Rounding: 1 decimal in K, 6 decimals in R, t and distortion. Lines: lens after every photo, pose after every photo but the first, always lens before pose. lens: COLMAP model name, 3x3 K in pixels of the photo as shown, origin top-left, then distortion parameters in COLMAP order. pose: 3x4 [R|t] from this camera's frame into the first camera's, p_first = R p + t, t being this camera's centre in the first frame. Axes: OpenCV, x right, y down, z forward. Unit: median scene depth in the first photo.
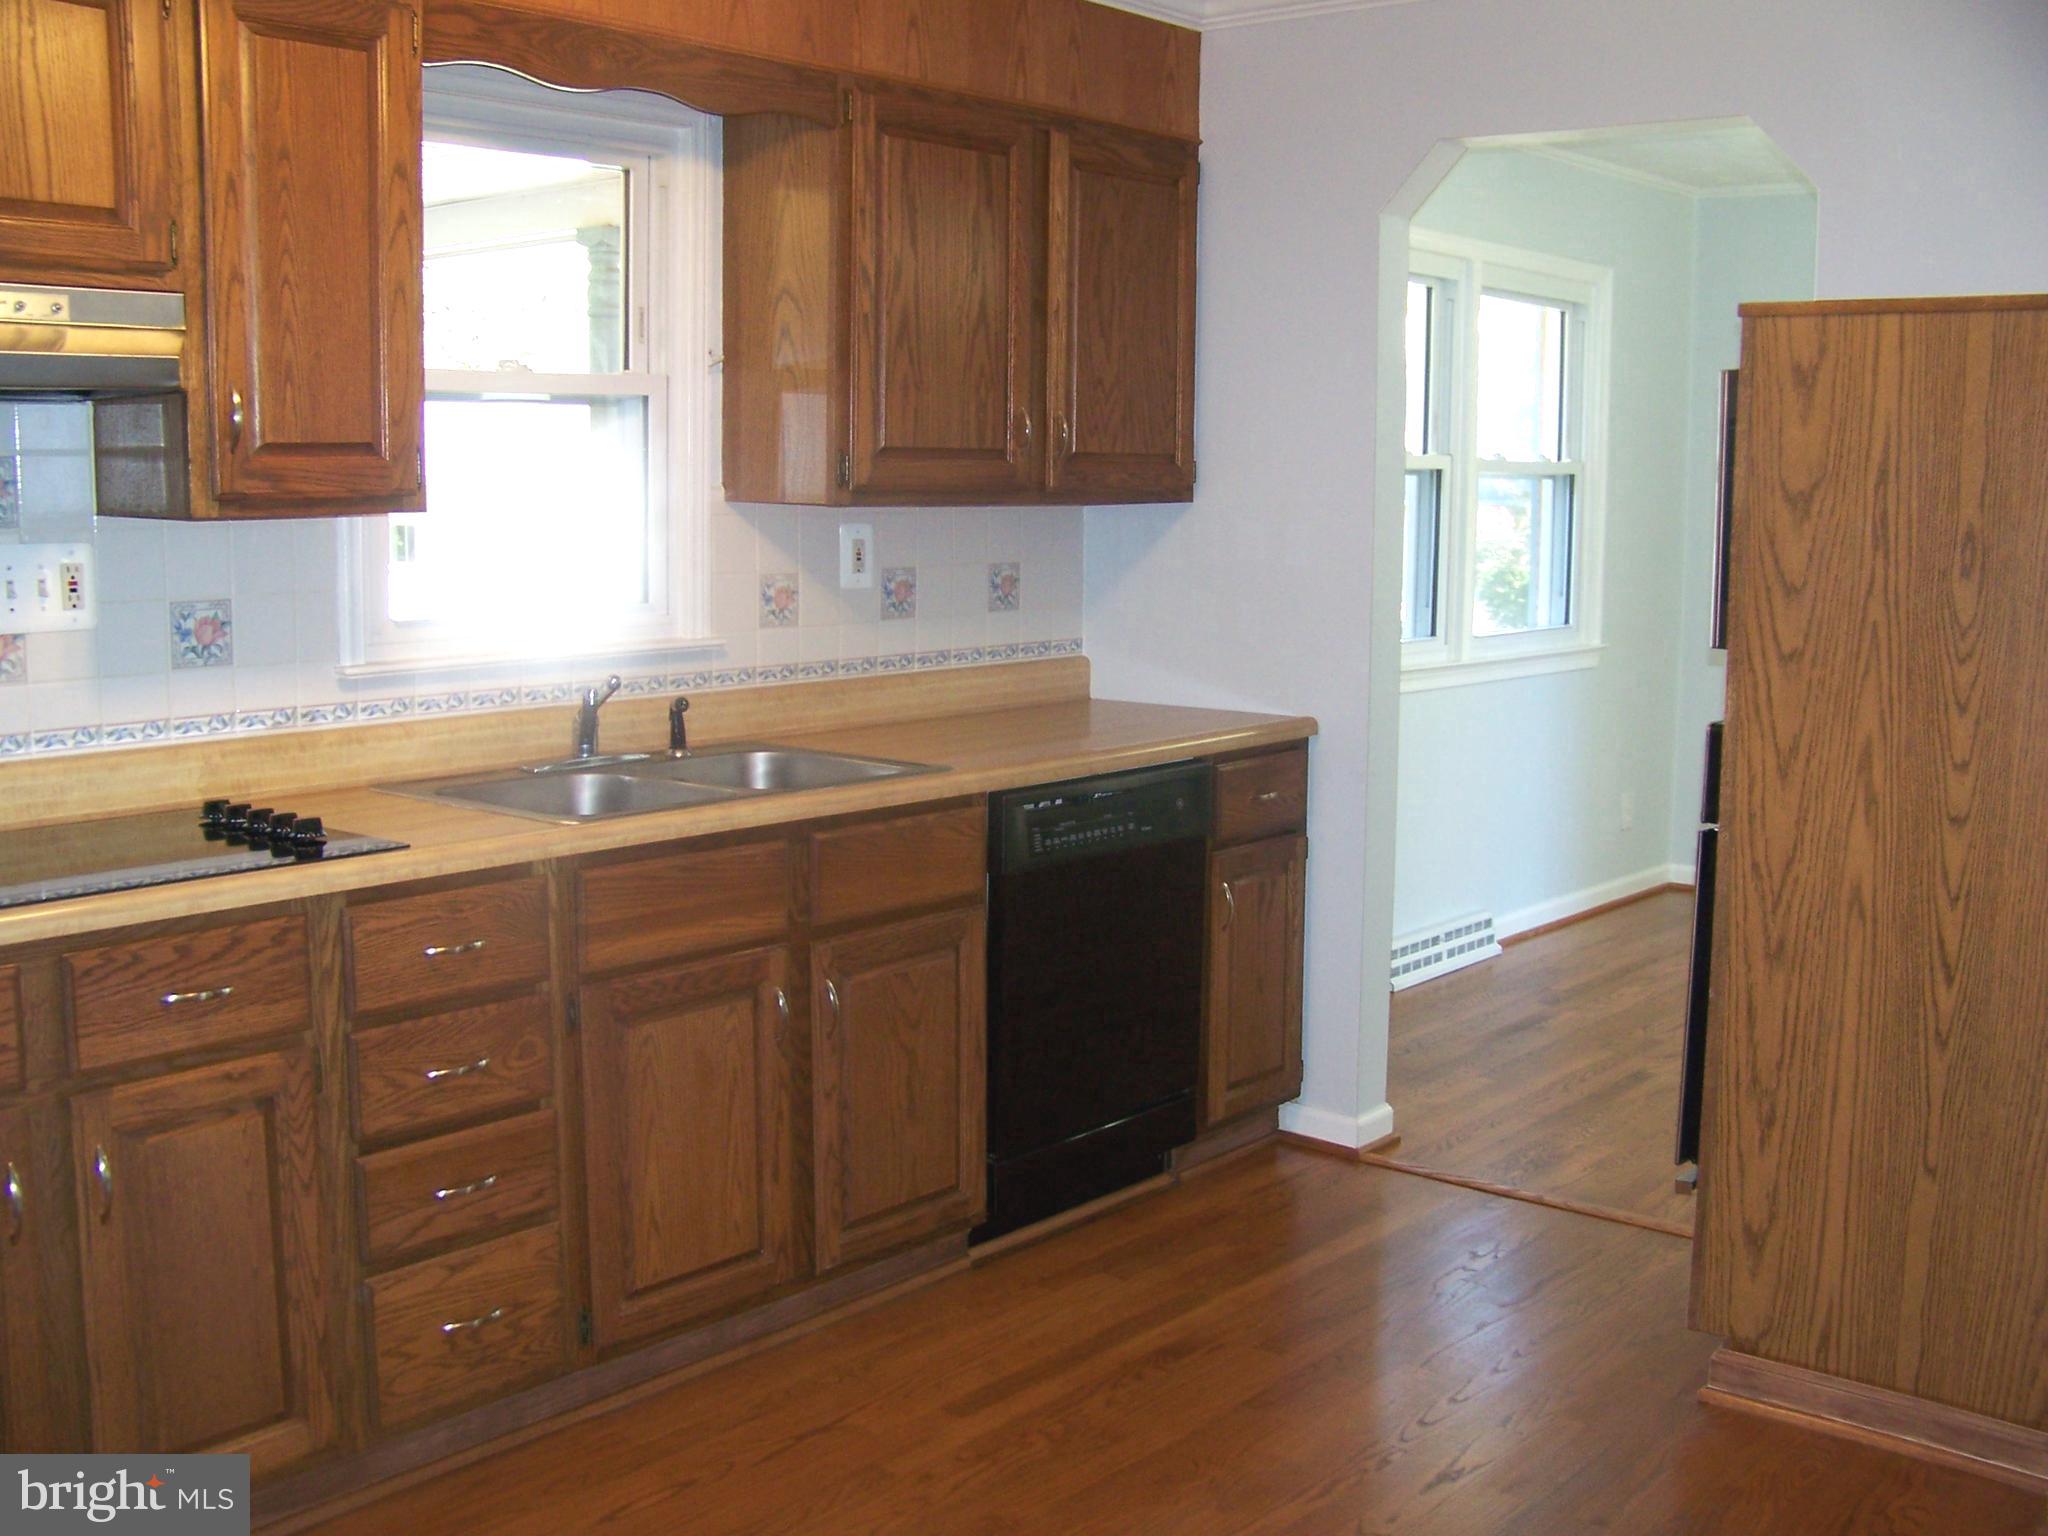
lens RADIAL K [[2153.4, 0, 1061.3], [0, 2153.4, 781.5], [0, 0, 1]] dist [-0.259272, 0.364780]
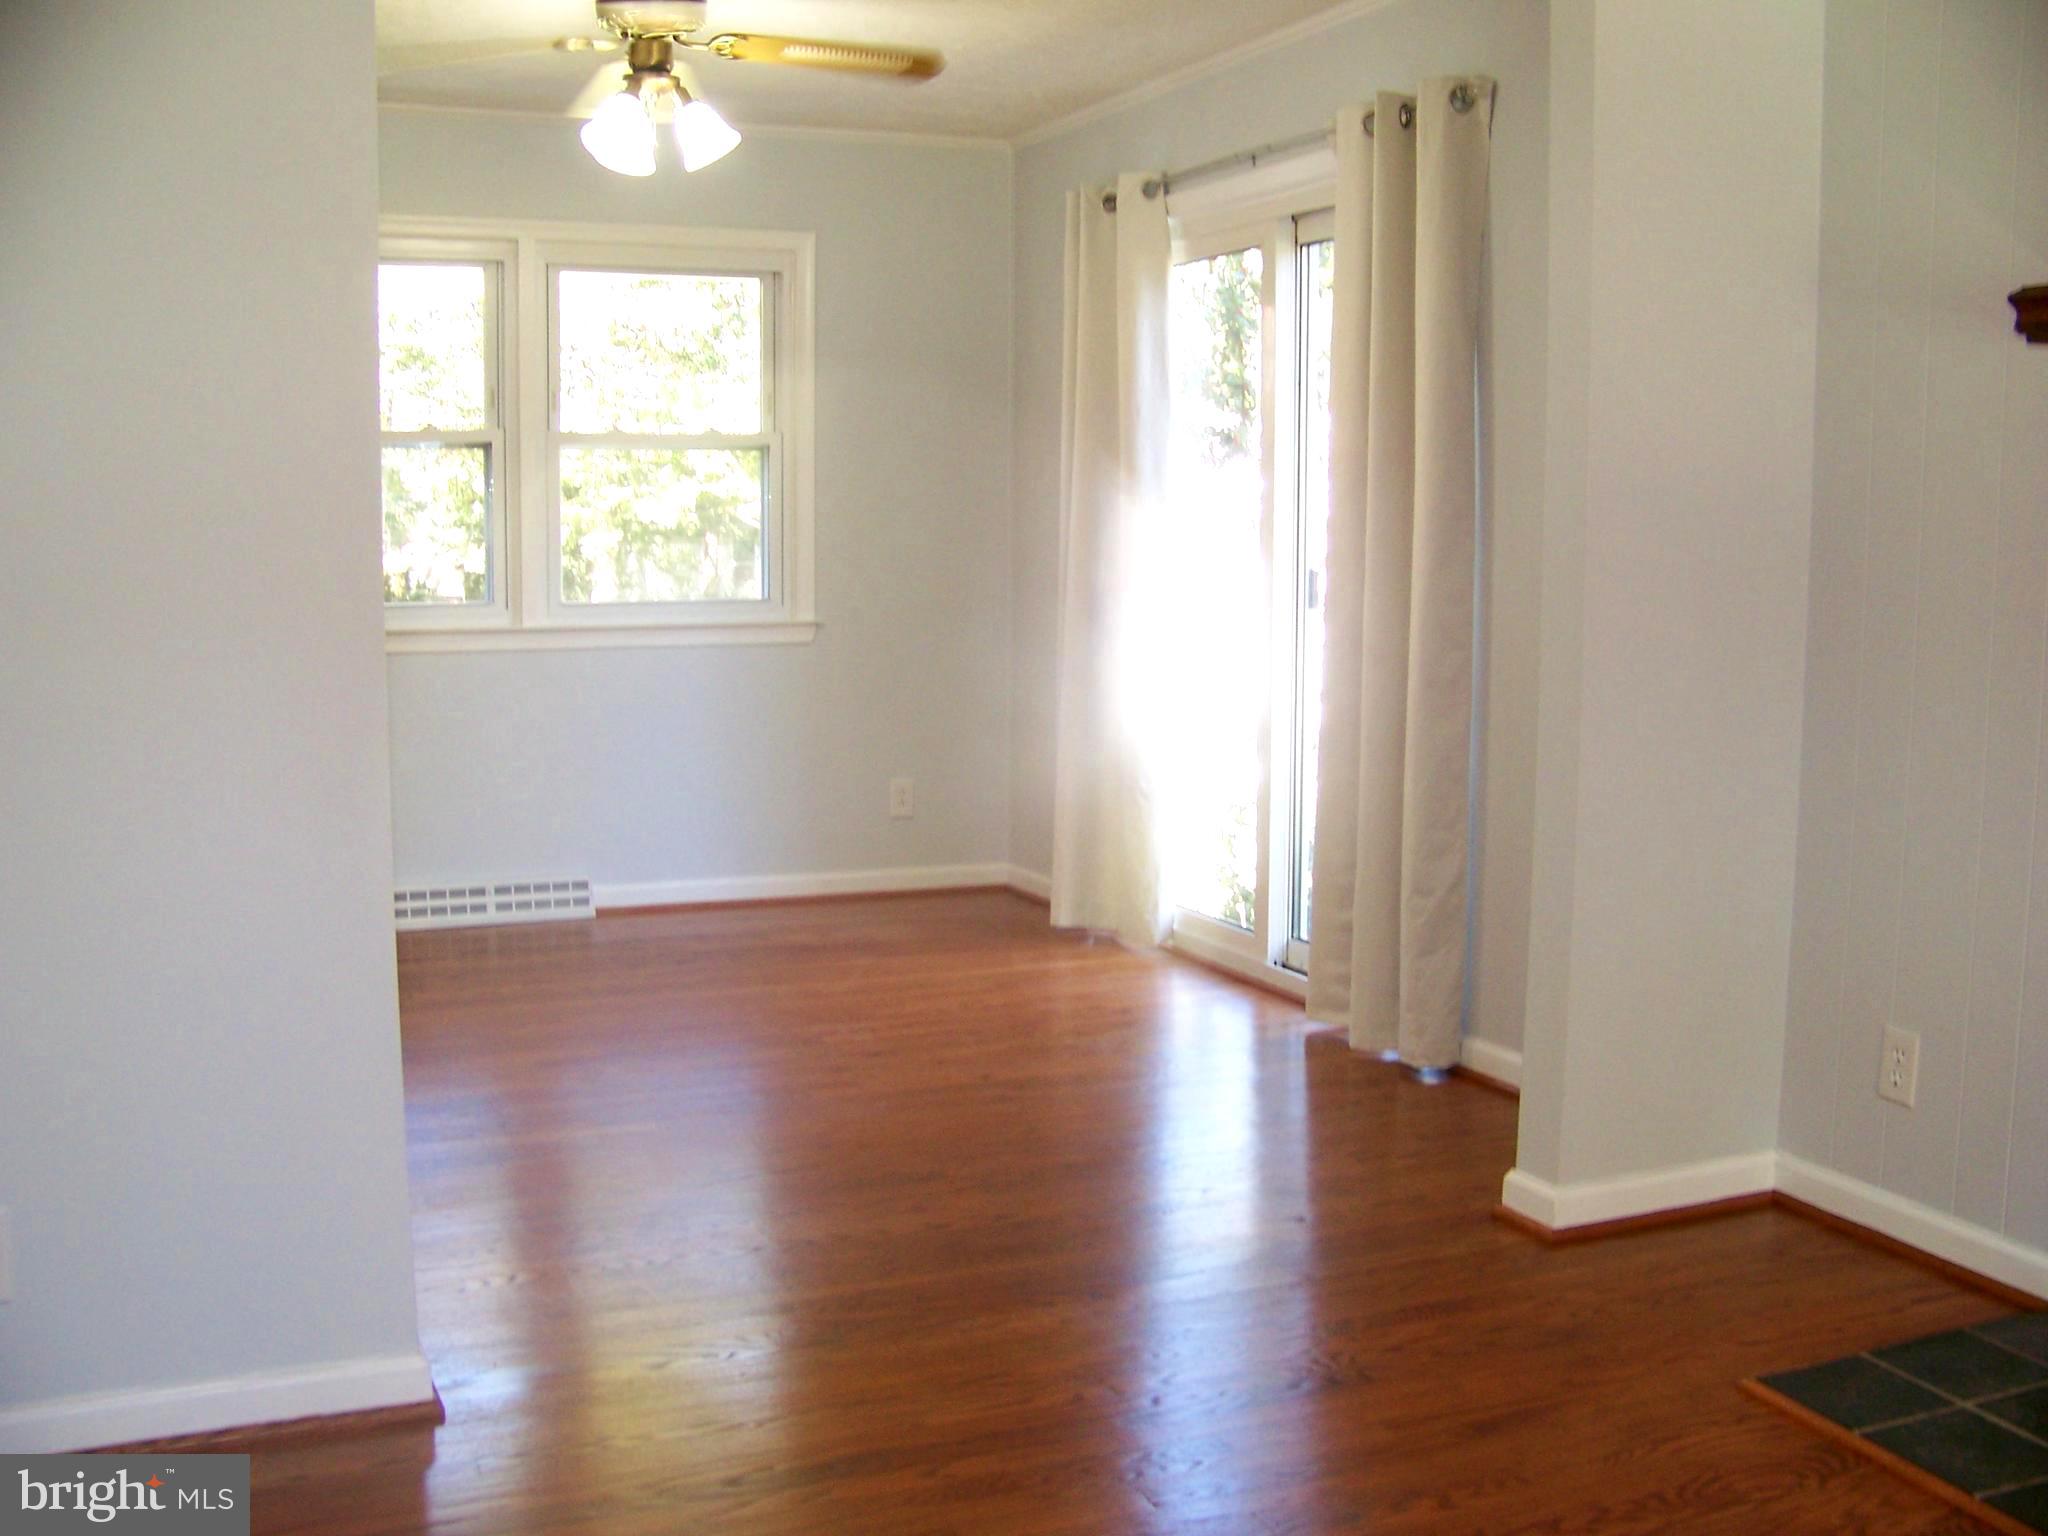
lens RADIAL K [[2153.4, 0, 1061.3], [0, 2153.4, 781.5], [0, 0, 1]] dist [-0.259272, 0.364780]
pose [[0.895499, 0.043048, -0.442977, 1.284044], [-0.056412, 0.998262, -0.017031, 0.032093], [0.441474, 0.040241, 0.896371, 0.284976]]
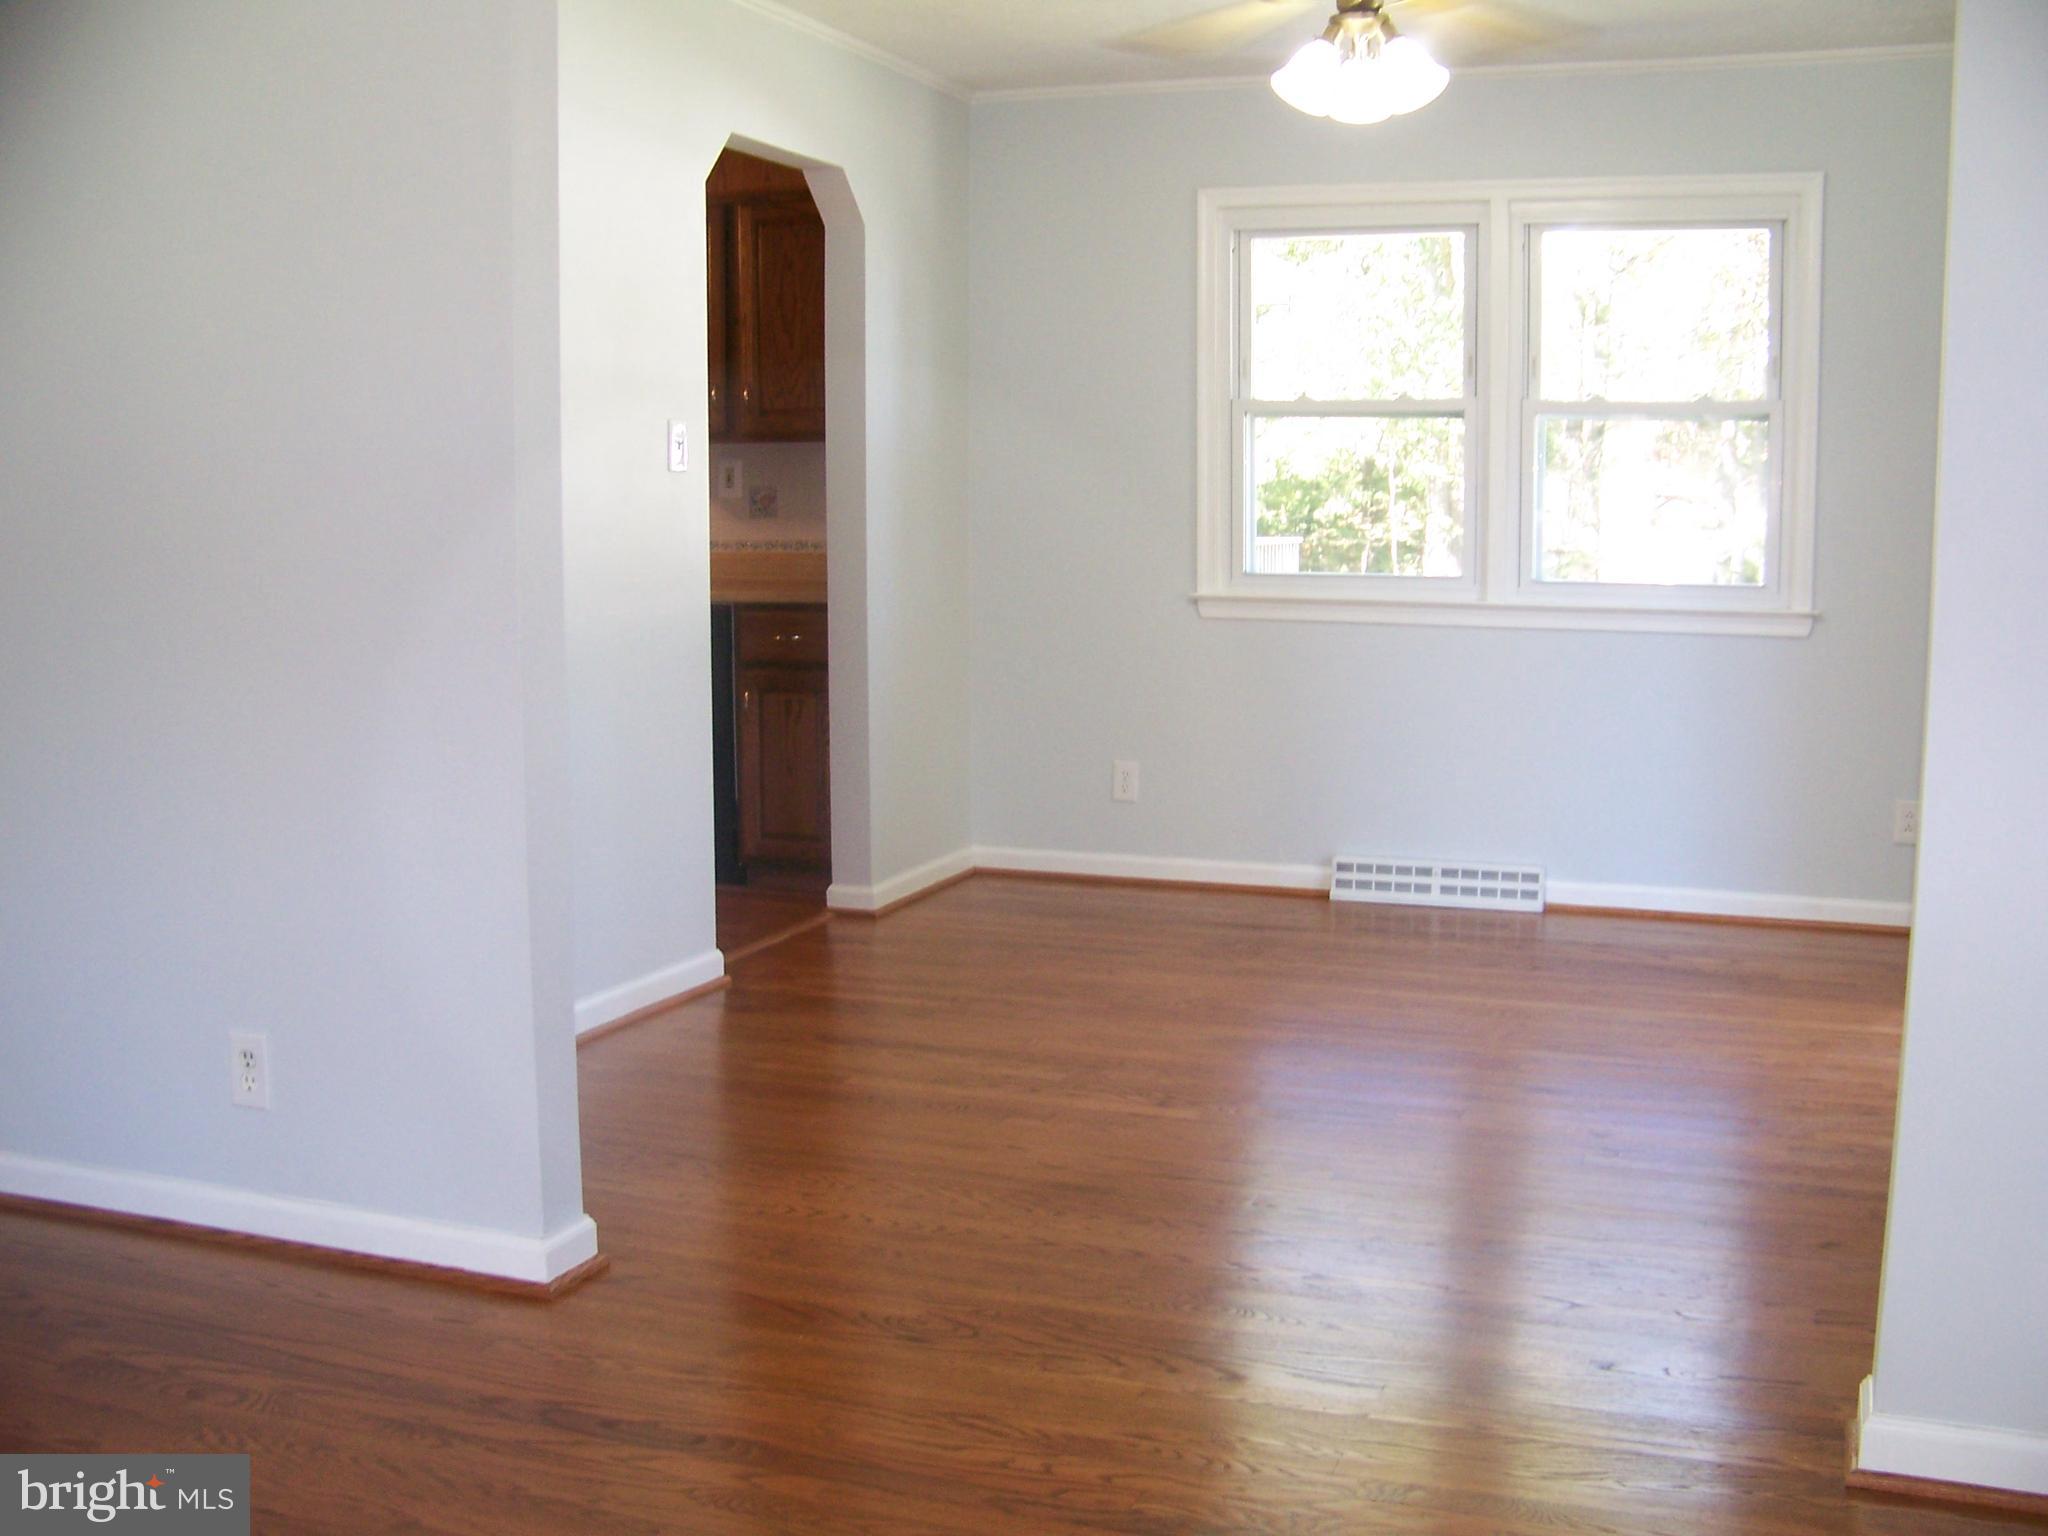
lens RADIAL K [[2153.4, 0, 1061.3], [0, 2153.4, 781.5], [0, 0, 1]] dist [-0.259272, 0.364780]
pose [[0.334843, 0.108075, -0.936056, 1.547308], [-0.135278, 0.988623, 0.065754, -0.016995], [0.932513, 0.104611, 0.345653, 0.696163]]
